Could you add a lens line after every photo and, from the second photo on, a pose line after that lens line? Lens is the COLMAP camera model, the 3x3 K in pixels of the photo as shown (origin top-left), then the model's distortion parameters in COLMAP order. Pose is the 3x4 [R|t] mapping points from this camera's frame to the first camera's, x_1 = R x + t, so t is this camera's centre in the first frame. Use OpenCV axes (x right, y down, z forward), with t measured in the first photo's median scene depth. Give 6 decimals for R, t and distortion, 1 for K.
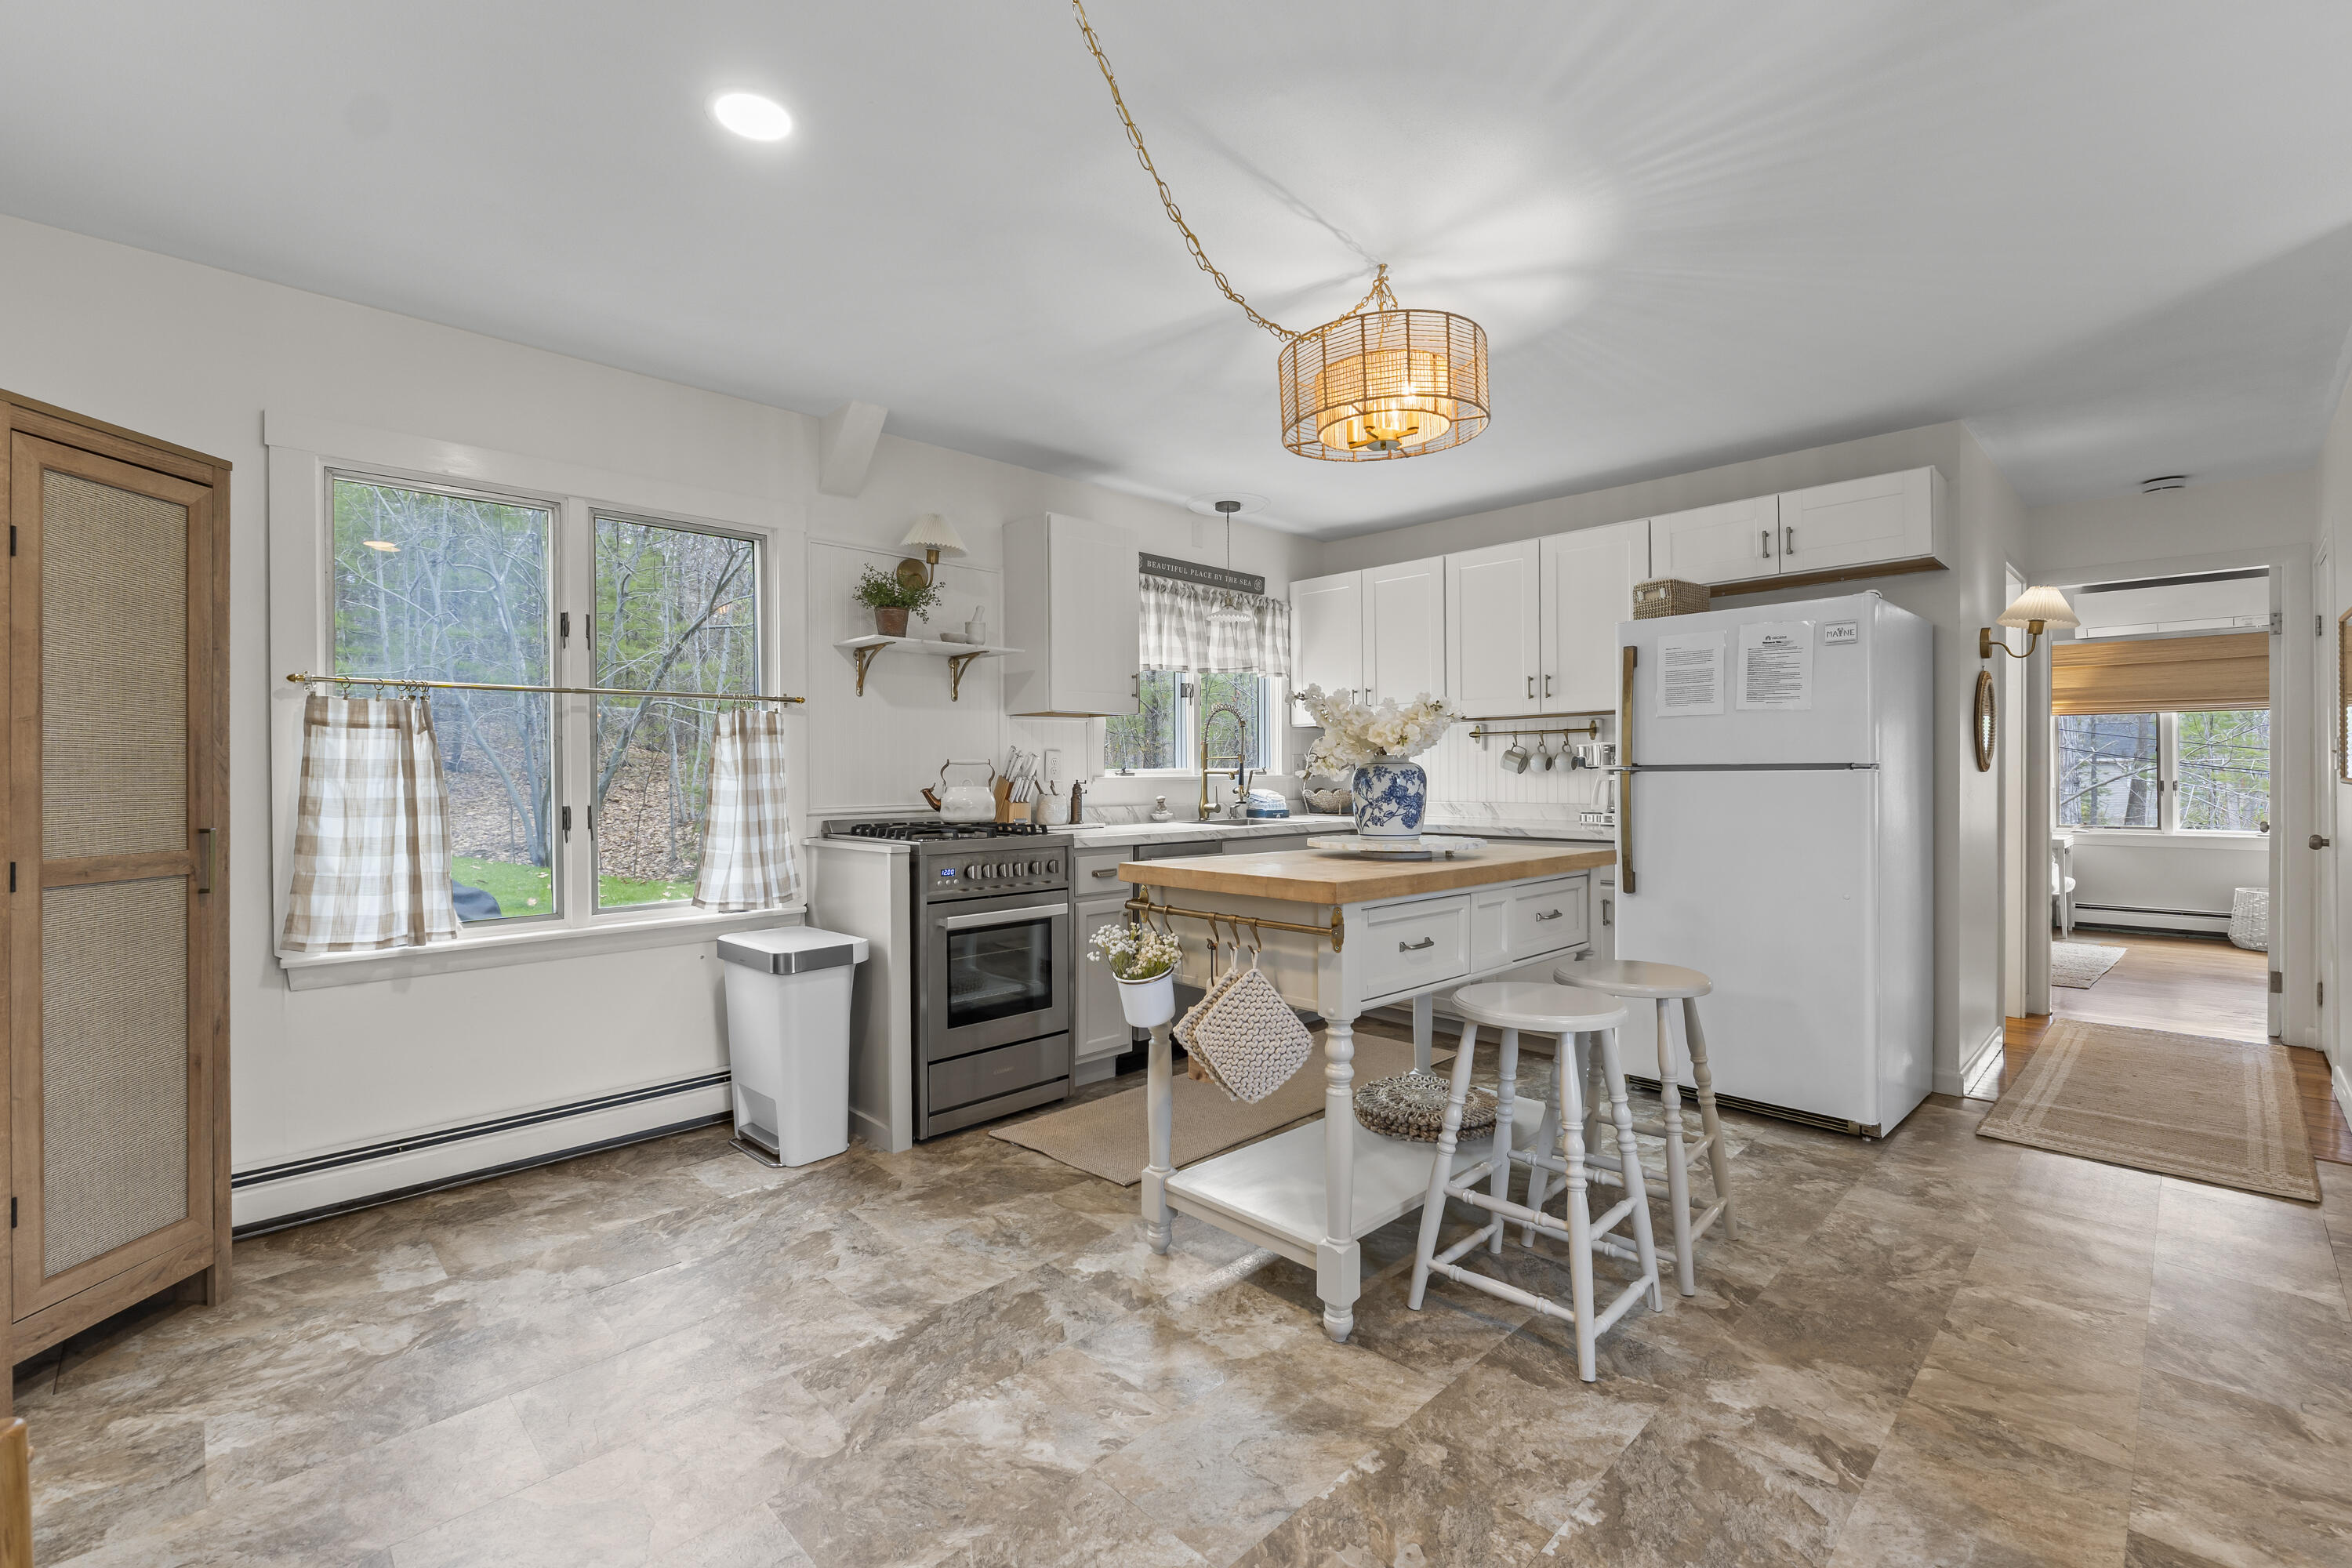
lens RADIAL K [[1020.0, 0, 1177.5], [0, 1020.0, 772.8], [0, 0, 1]] dist [-0.001870, -0.000456]
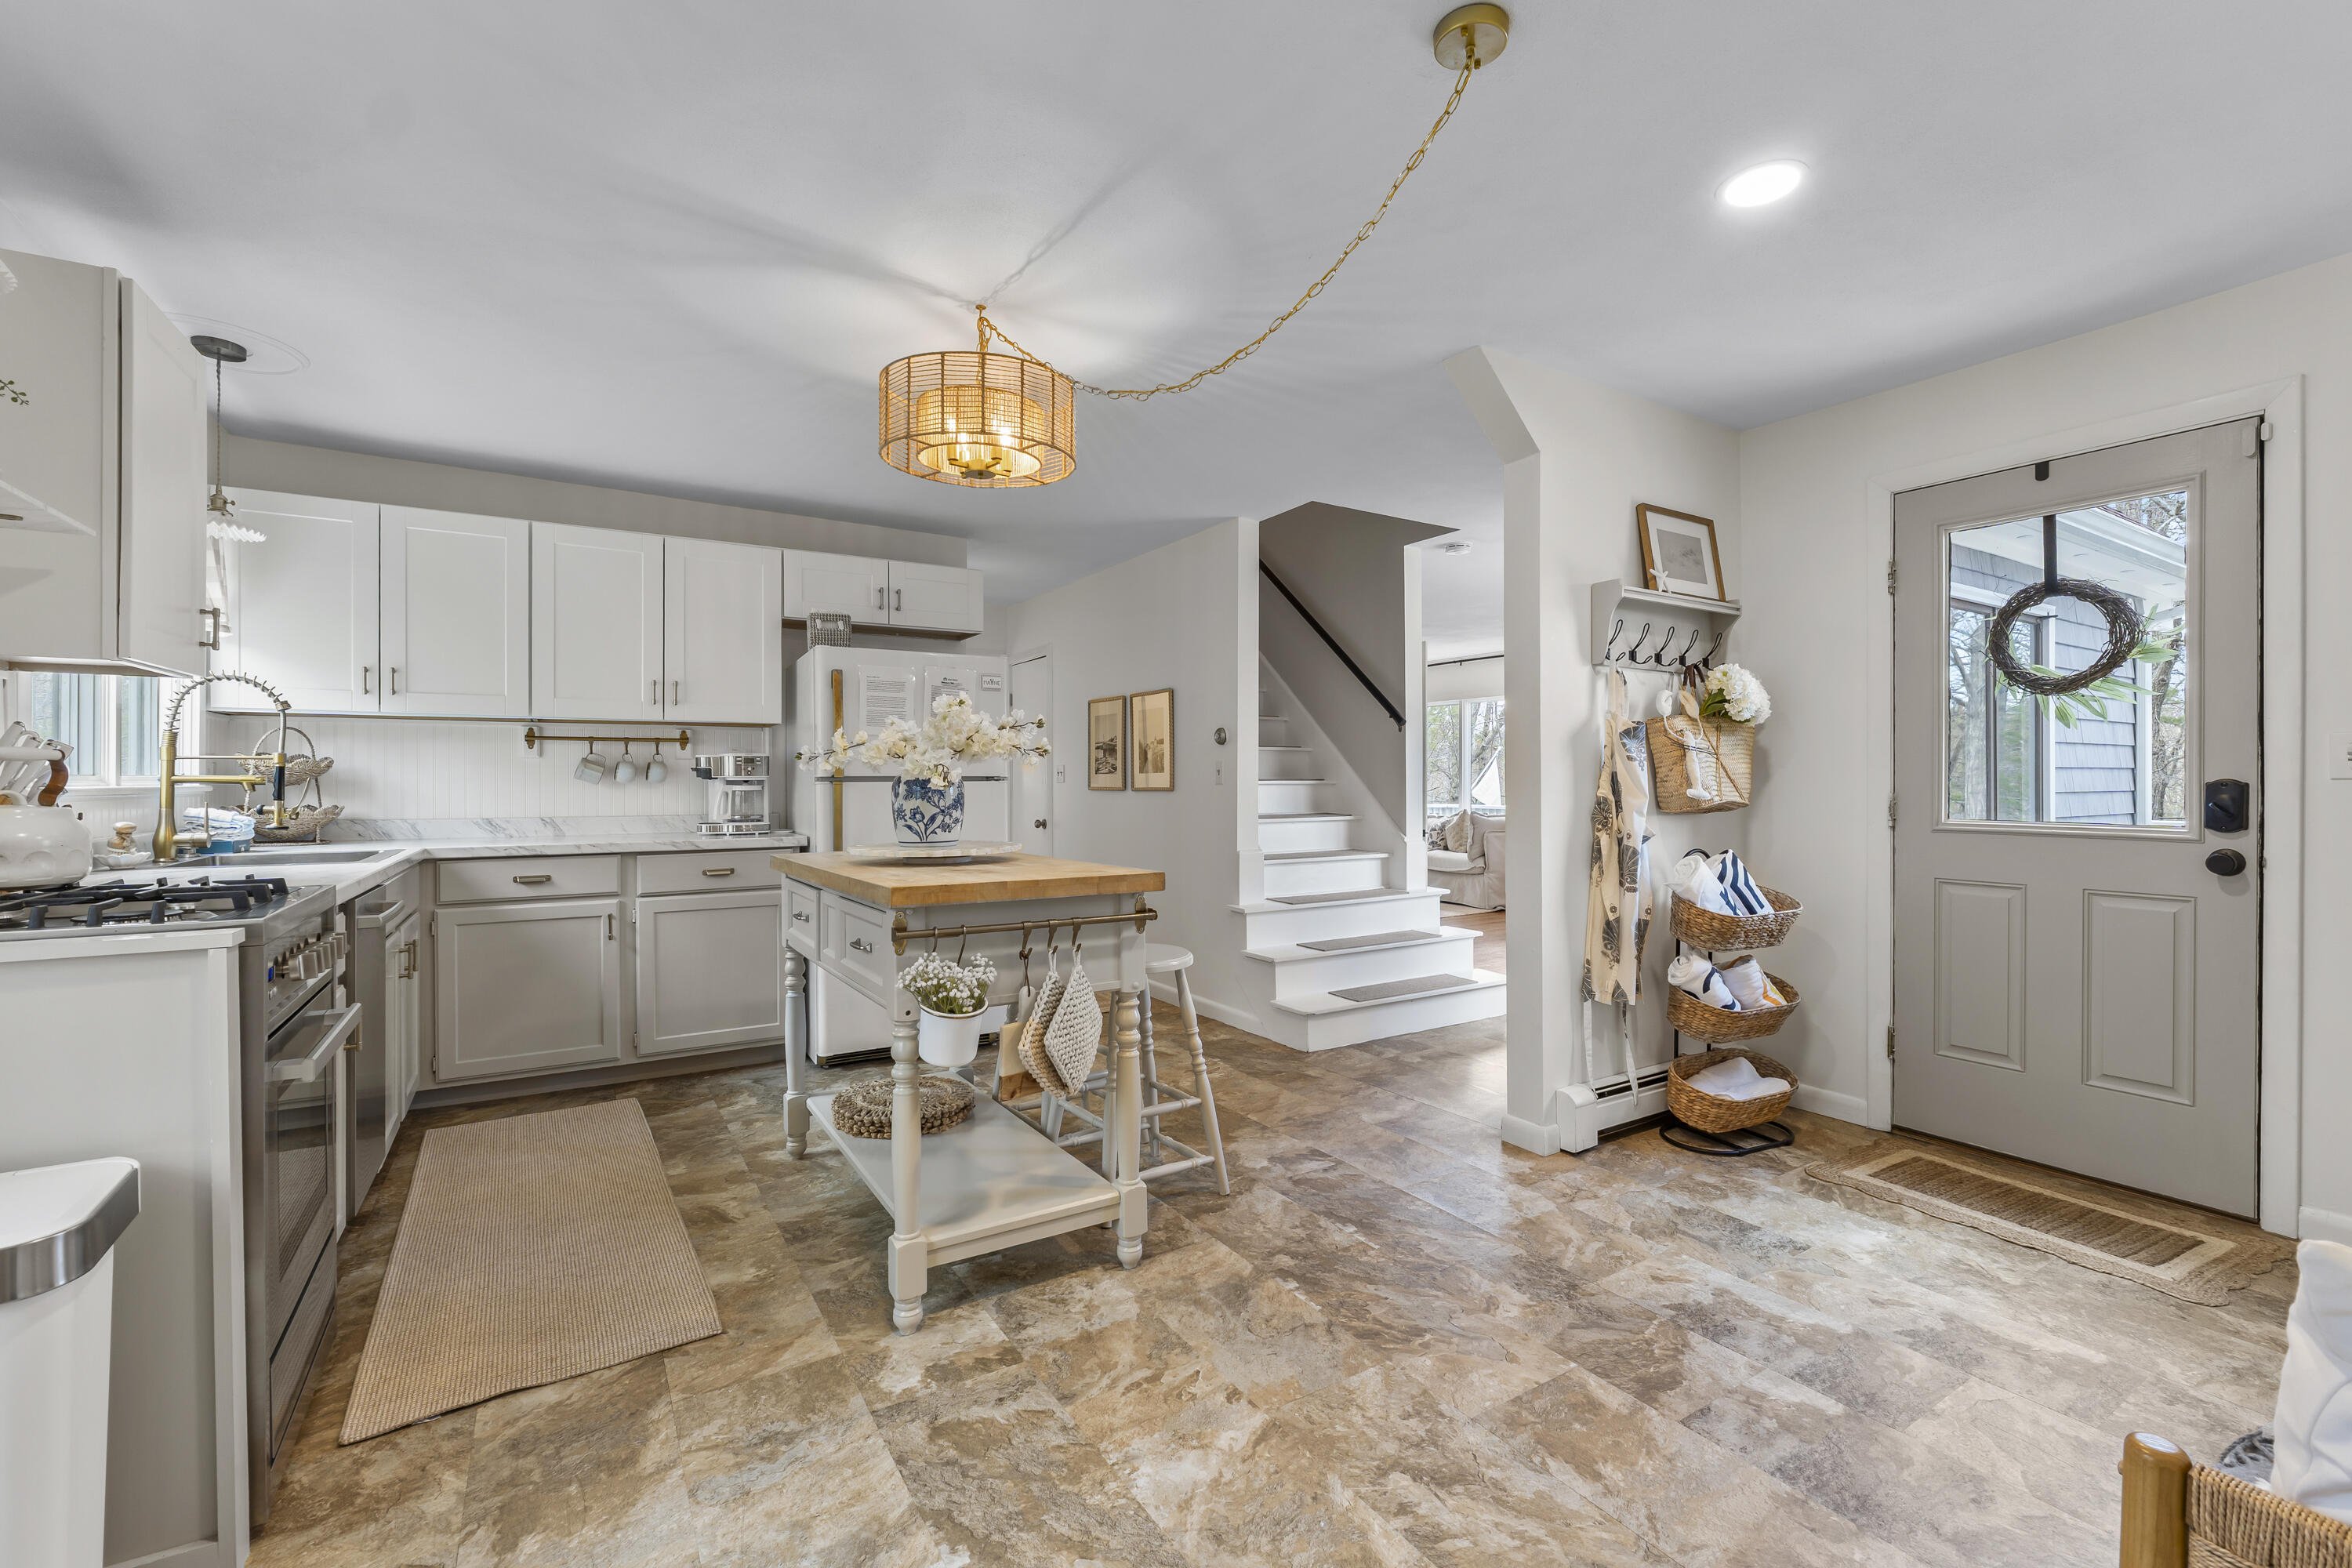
lens RADIAL K [[1000.2, 0, 1176.0], [0, 1000.2, 784.0], [0, 0, 1]] dist [-0.001291, -0.000245]
pose [[0.210901, 0.002739, 0.977504, -0.541900], [0.000139, 0.999996, -0.002832, 0.004229], [-0.977507, 0.000733, 0.210900, 0.403762]]
